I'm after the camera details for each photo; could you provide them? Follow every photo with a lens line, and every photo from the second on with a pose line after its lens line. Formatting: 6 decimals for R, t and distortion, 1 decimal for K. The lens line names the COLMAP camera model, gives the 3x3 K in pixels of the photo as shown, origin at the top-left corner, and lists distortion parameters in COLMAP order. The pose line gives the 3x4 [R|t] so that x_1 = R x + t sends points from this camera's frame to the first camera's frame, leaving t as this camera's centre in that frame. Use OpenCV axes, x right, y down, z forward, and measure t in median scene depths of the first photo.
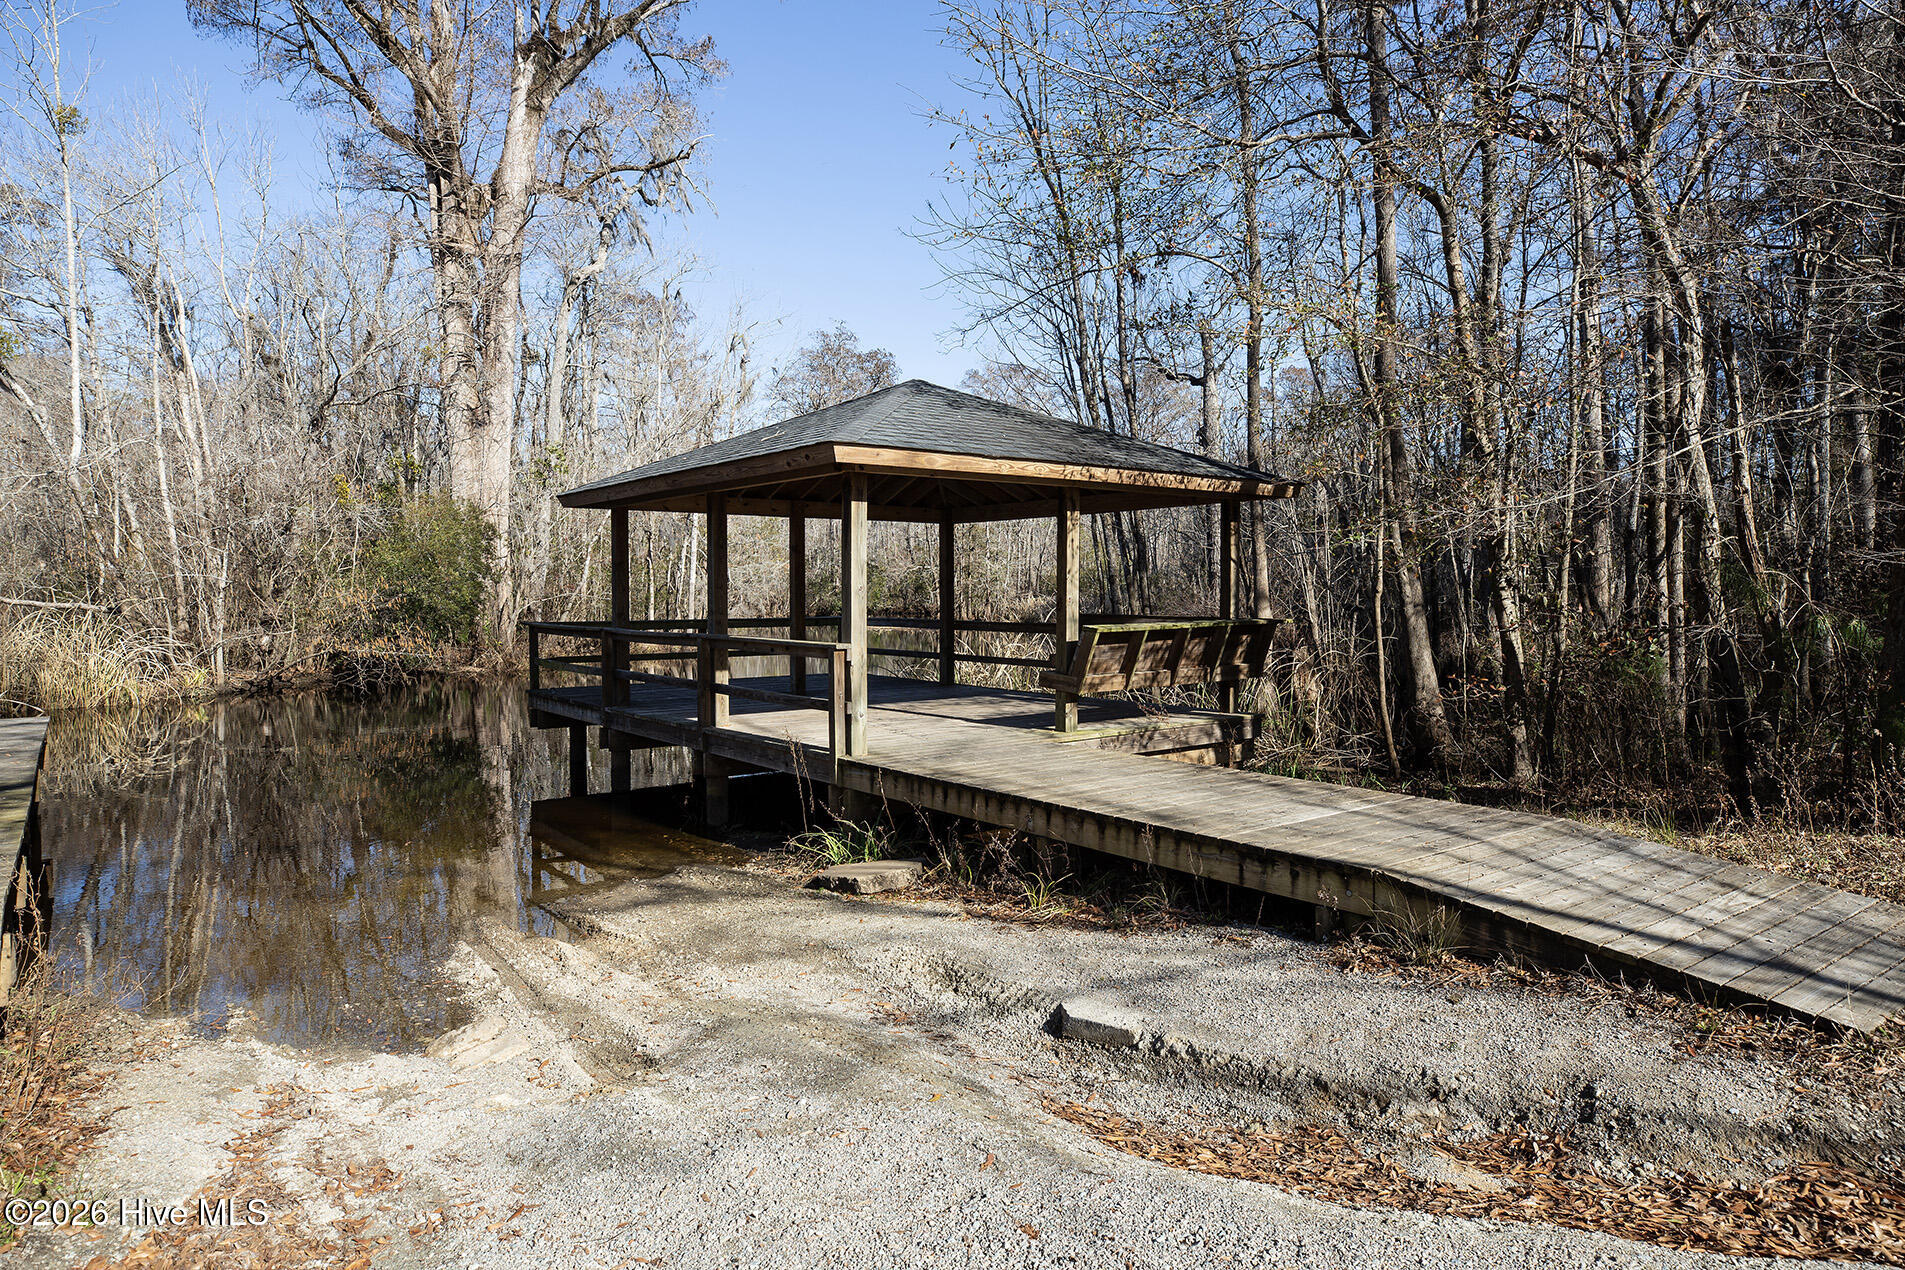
lens RADIAL K [[1112.1, 0, 952.5], [0, 1112.1, 635.0], [0, 0, 1]] dist [-0.023742, 0.018164]
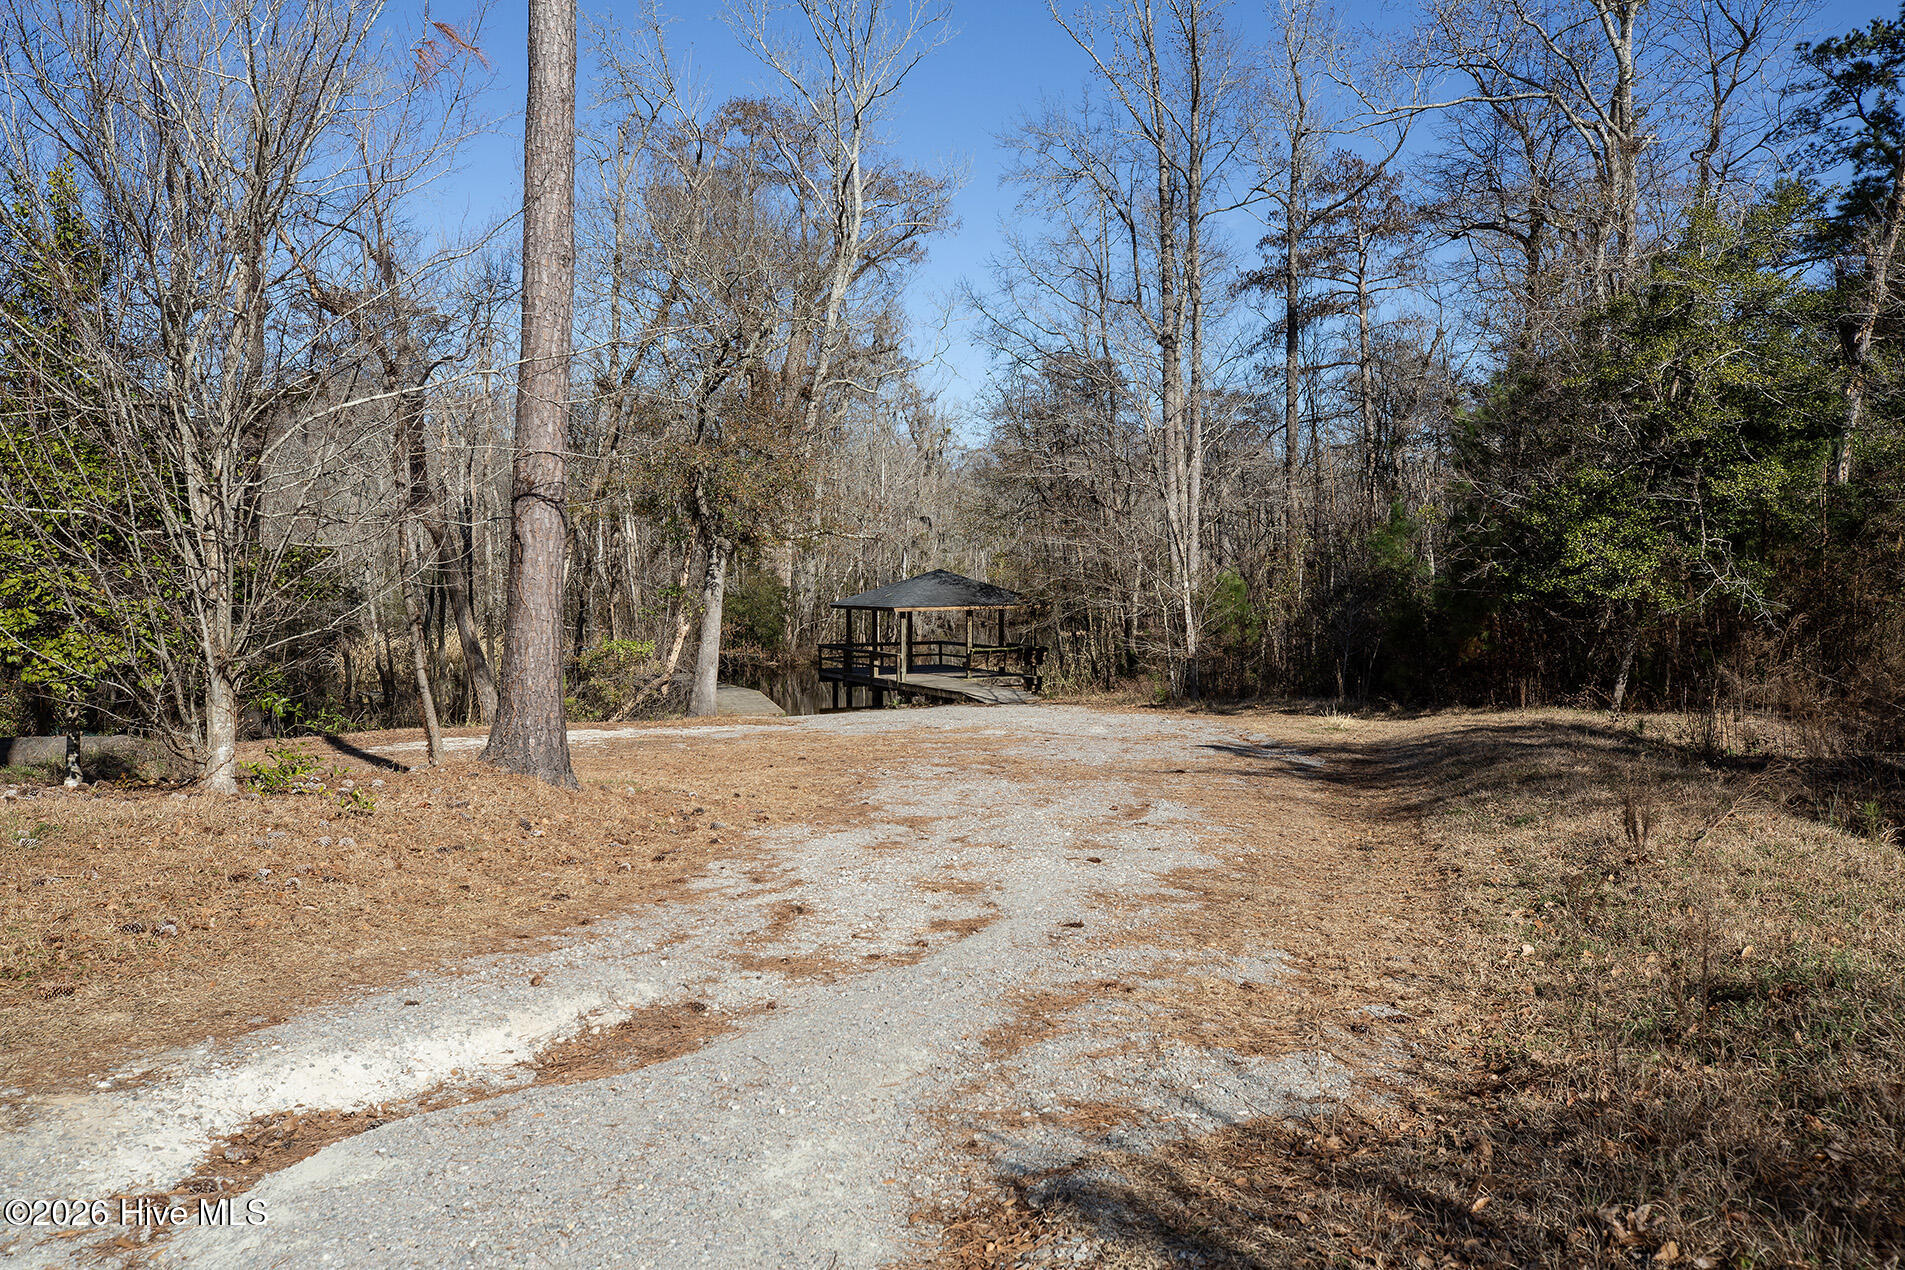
lens RADIAL K [[1519.1, 0, 952.5], [0, 1519.1, 635.0], [0, 0, 1]] dist [0.000147, -0.000024]
pose [[0.971971, 0.001656, -0.235094, 0.484319], [-0.001391, 0.999998, 0.001296, -0.023567], [0.235095, -0.000932, 0.971972, -1.508240]]
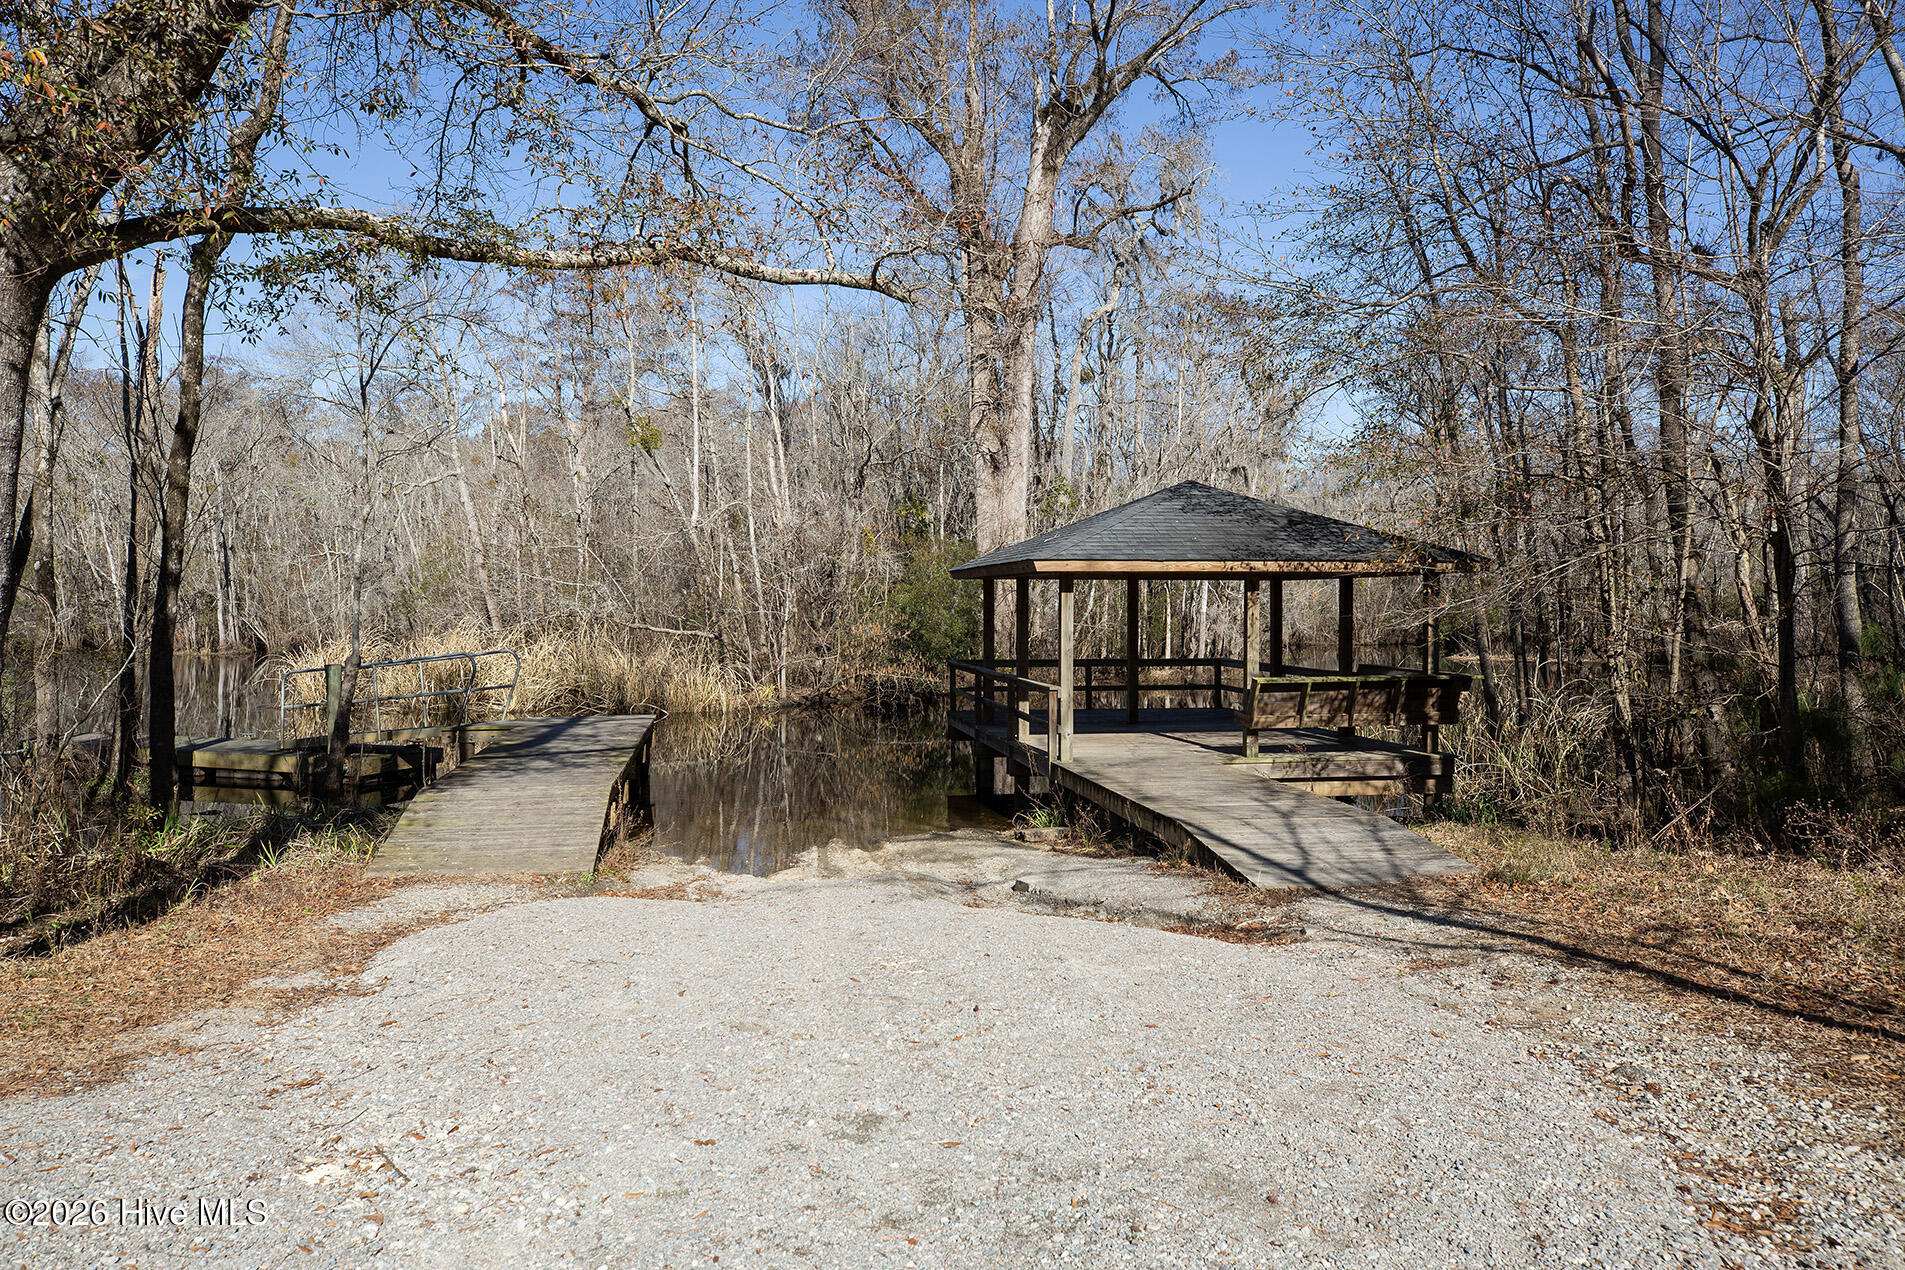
lens RADIAL K [[1358.1, 0, 947.1], [0, 1358.1, 624.7], [0, 0, 1]] dist [0.034368, -0.000476]
pose [[0.873286, 0.009127, -0.487122, 0.235748], [-0.020644, 0.999620, -0.018282, -0.013724], [0.486770, 0.026021, 0.873142, -0.242529]]
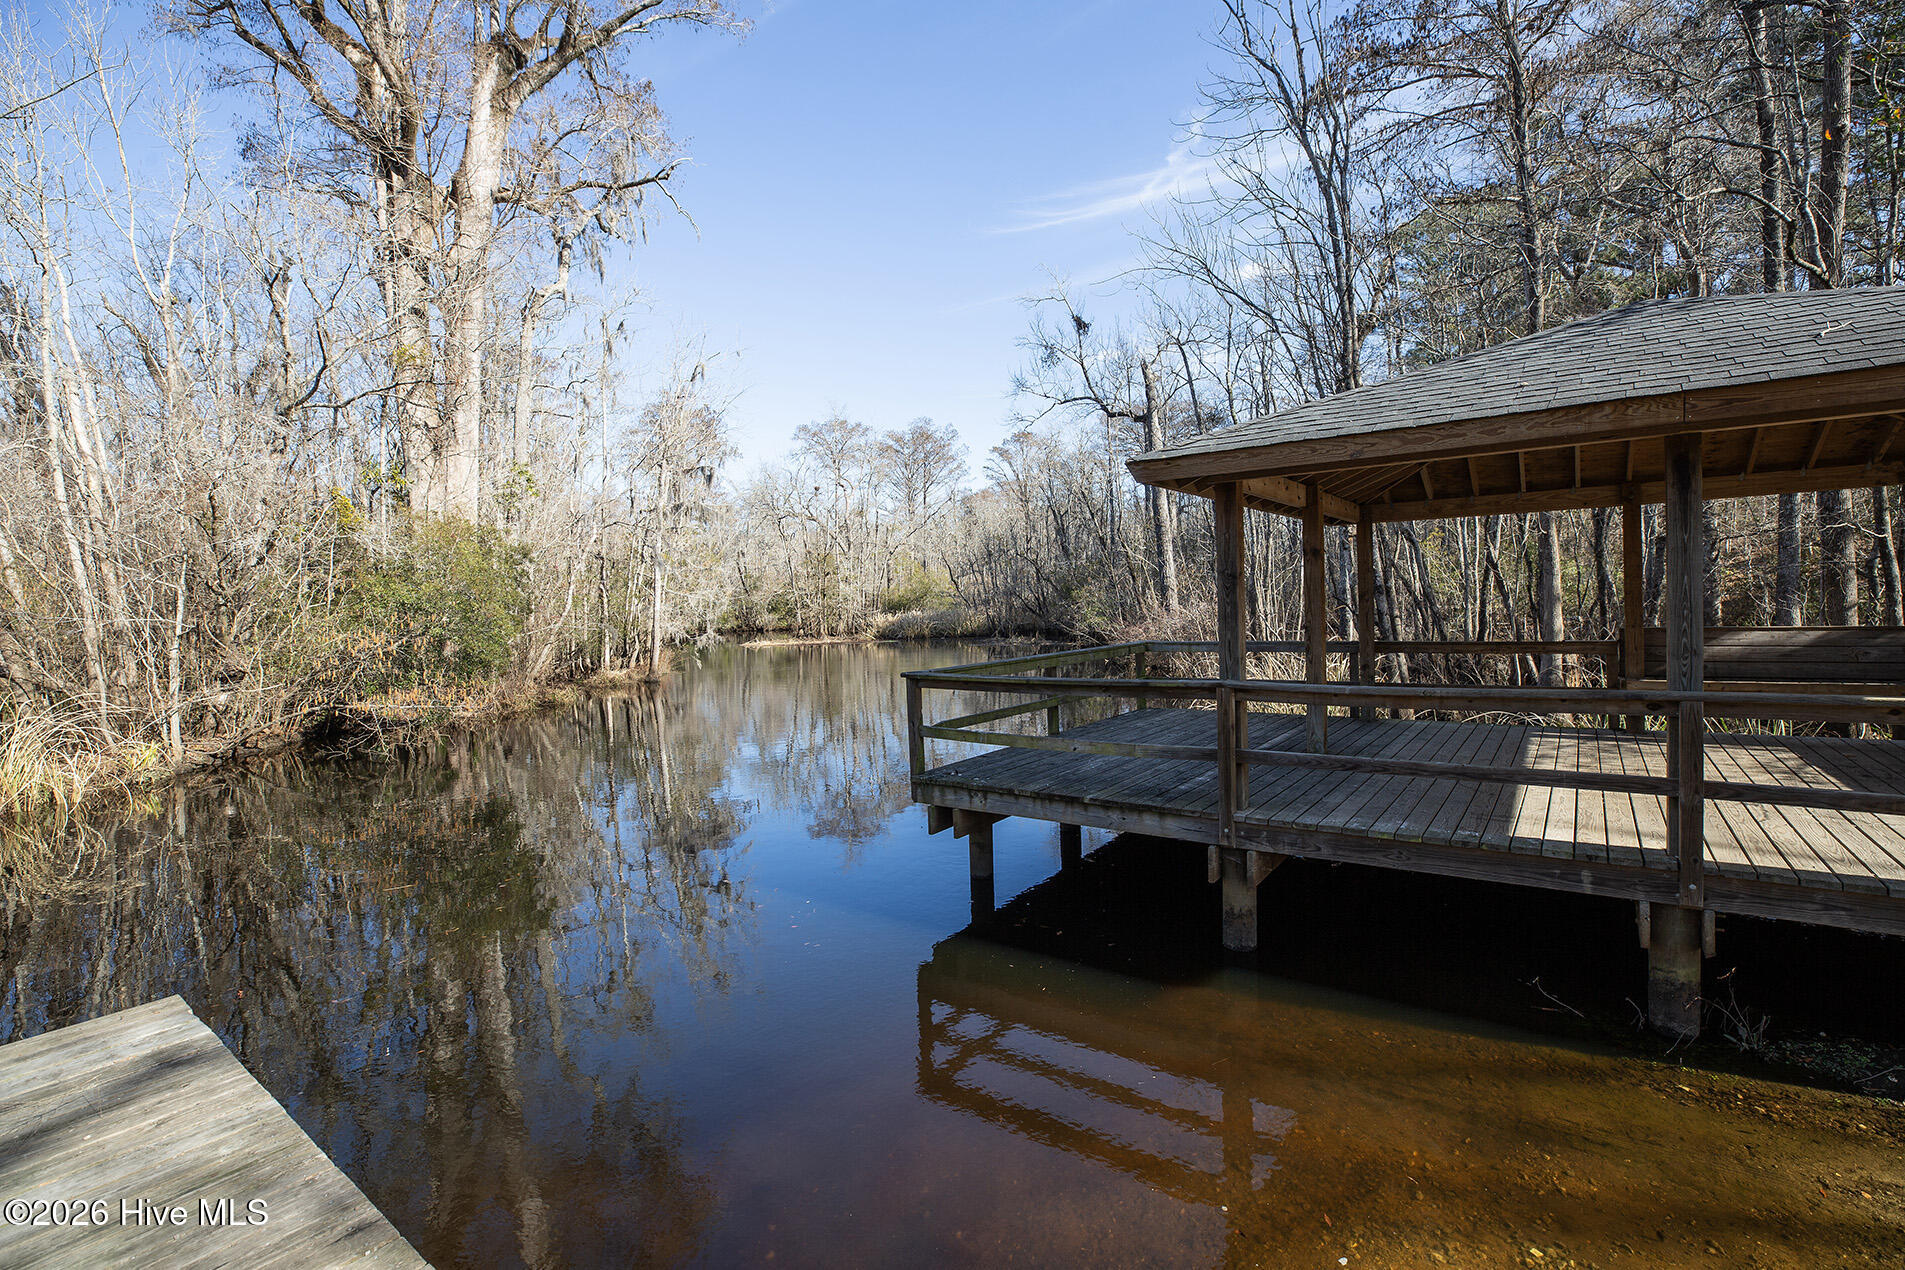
lens RADIAL K [[871.1, 0, 954.1], [0, 871.1, 628.1], [0, 0, 1]] dist [-0.048074, 0.015283]
pose [[0.963685, -0.036029, 0.264601, -0.287677], [0.040125, 0.999144, -0.010089, -0.019291], [-0.264011, 0.020340, 0.964305, 0.285342]]
